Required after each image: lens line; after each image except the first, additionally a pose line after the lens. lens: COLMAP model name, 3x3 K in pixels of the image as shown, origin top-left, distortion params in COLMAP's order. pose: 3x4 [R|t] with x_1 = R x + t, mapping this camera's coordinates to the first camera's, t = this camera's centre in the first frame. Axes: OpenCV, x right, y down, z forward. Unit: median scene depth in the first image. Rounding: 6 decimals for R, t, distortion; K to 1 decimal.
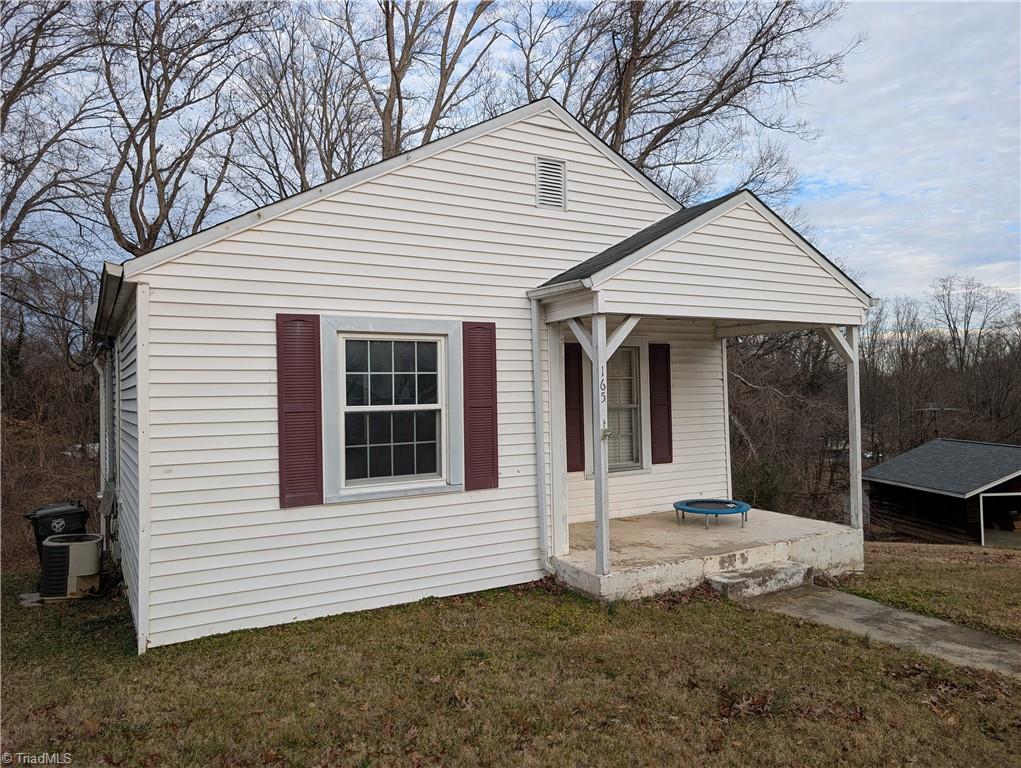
lens RADIAL K [[729.5, 0, 514.7], [0, 729.5, 385.9], [0, 0, 1]] dist [0.040993, -0.018595]
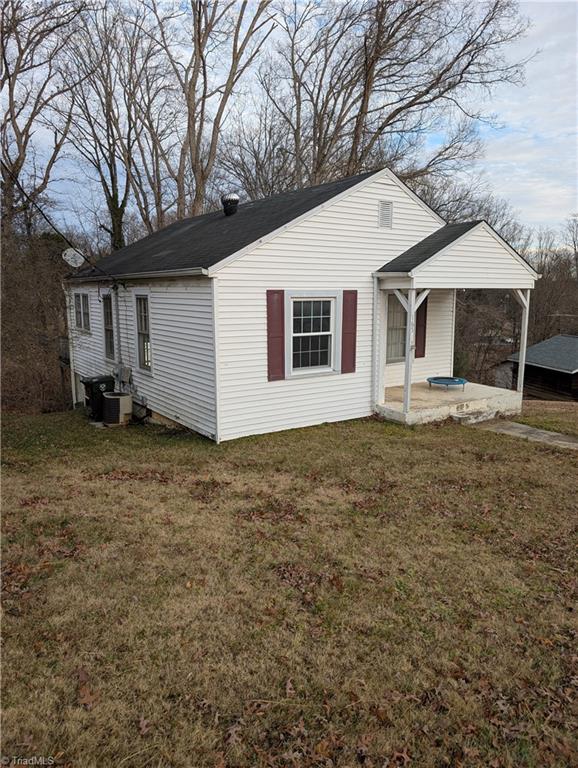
lens RADIAL K [[548.7, 0, 283.8], [0, 548.7, 383.4], [0, 0, 1]] dist [0.040993, -0.018595]
pose [[0.997779, 0.008585, 0.066052, -0.323061], [-0.020285, 0.983717, 0.178573, -0.099864], [-0.063444, -0.179517, 0.981707, -0.505215]]
